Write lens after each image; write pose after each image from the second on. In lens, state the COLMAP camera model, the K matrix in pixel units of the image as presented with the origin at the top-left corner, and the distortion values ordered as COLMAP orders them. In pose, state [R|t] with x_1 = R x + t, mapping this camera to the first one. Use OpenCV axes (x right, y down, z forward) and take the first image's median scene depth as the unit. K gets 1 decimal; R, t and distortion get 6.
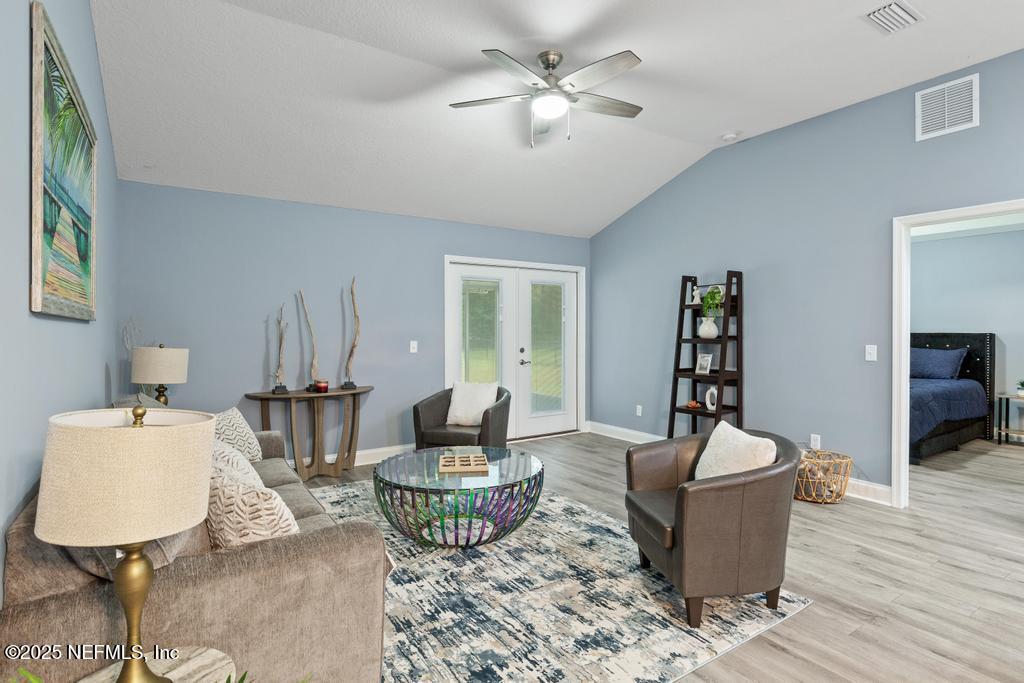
lens RADIAL K [[518.3, 0, 518.2], [0, 518.3, 328.0], [0, 0, 1]] dist [-0.000331, -0.000518]
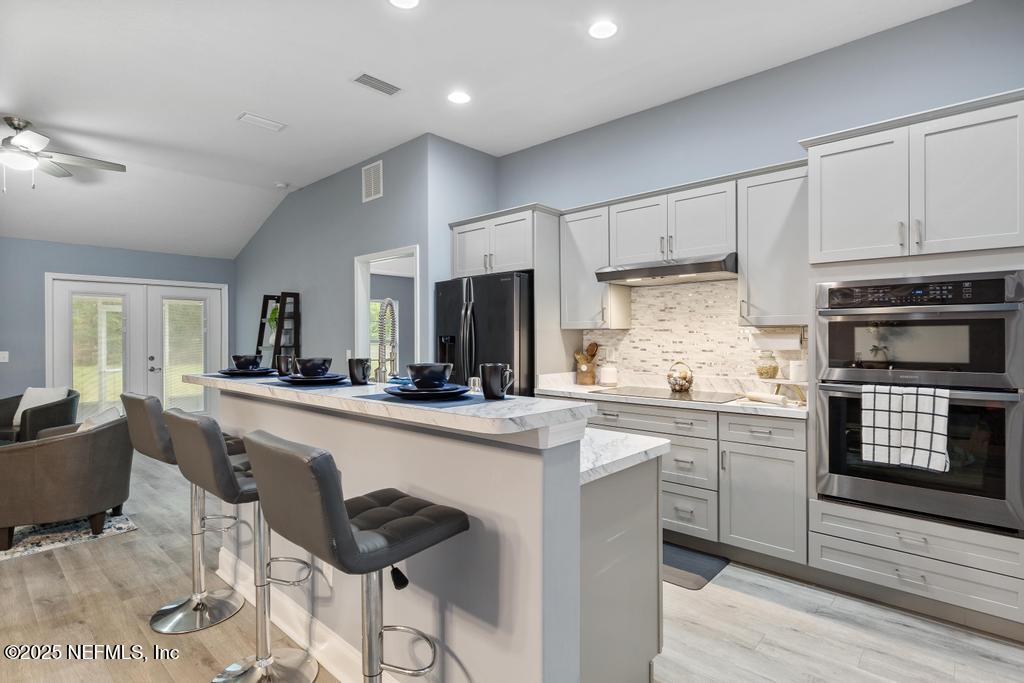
lens RADIAL K [[510.4, 0, 515.1], [0, 510.4, 334.5], [0, 0, 1]] dist [0.000817, -0.000333]
pose [[0.970923, -0.004833, 0.239342, 0.674639], [0.005652, 0.999980, -0.002735, -0.001519], [-0.239324, 0.004008, 0.970931, -0.343744]]
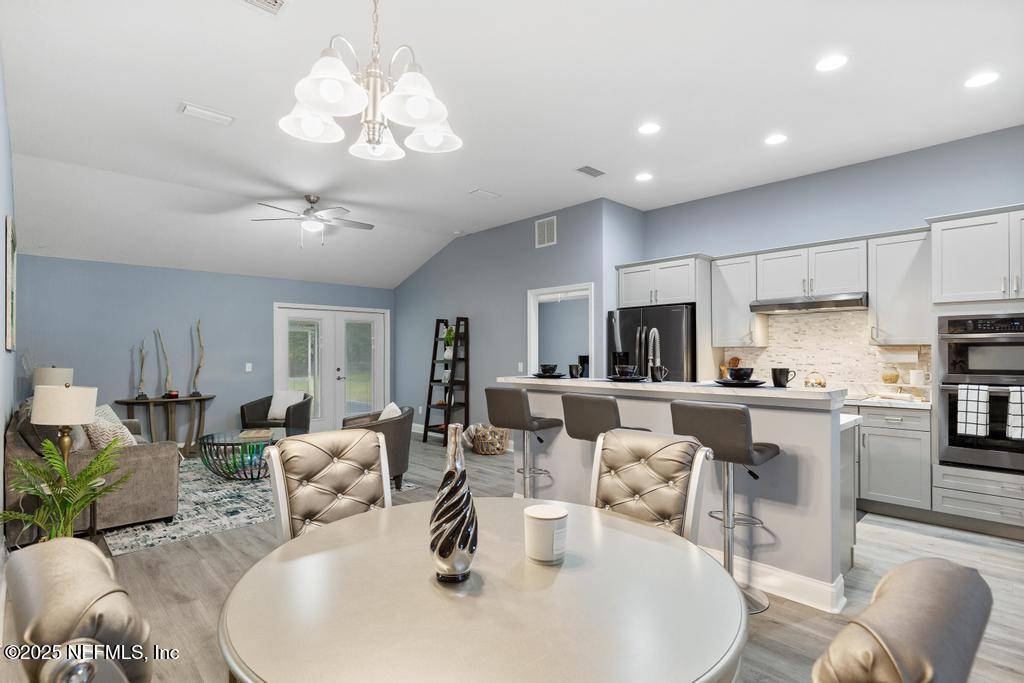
lens RADIAL K [[503.5, 0, 511.6], [0, 503.5, 348.3], [0, 0, 1]] dist [0.001453, -0.000256]
pose [[0.984969, -0.003088, 0.172706, 0.311240], [0.004320, 0.999968, -0.006758, -0.003773], [-0.172680, 0.007403, 0.984950, -0.559558]]
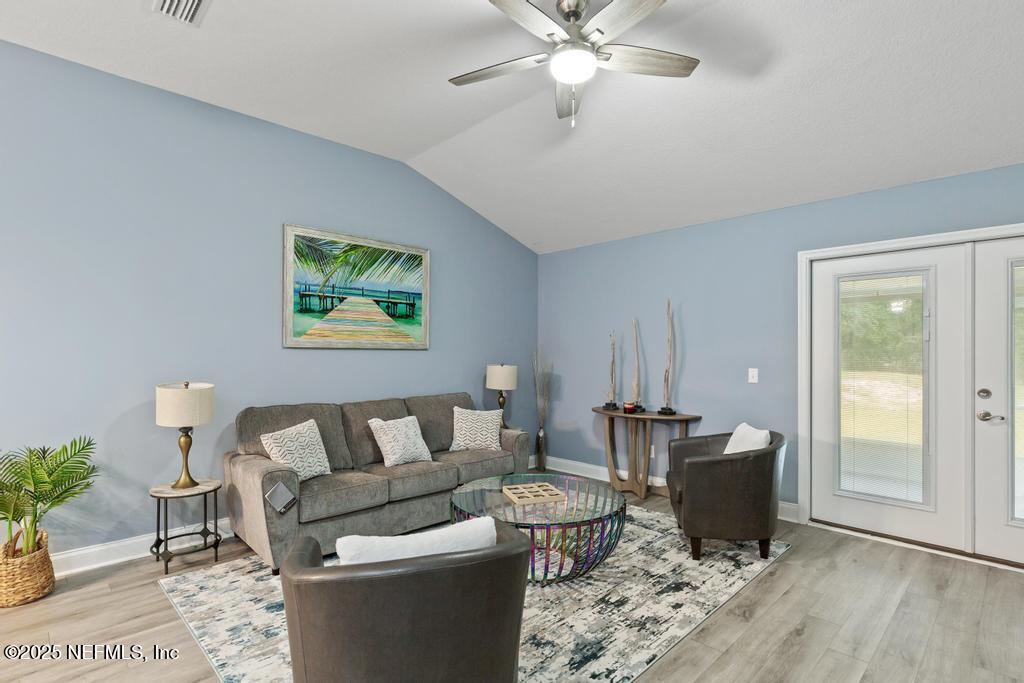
lens RADIAL K [[503.5, 0, 511.6], [0, 503.5, 348.3], [0, 0, 1]] dist [0.001453, -0.000256]
pose [[0.178355, -0.004776, -0.983955, 0.579977], [0.003707, 0.999984, -0.004182, -0.004684], [0.983959, -0.002902, 0.178370, 0.566541]]
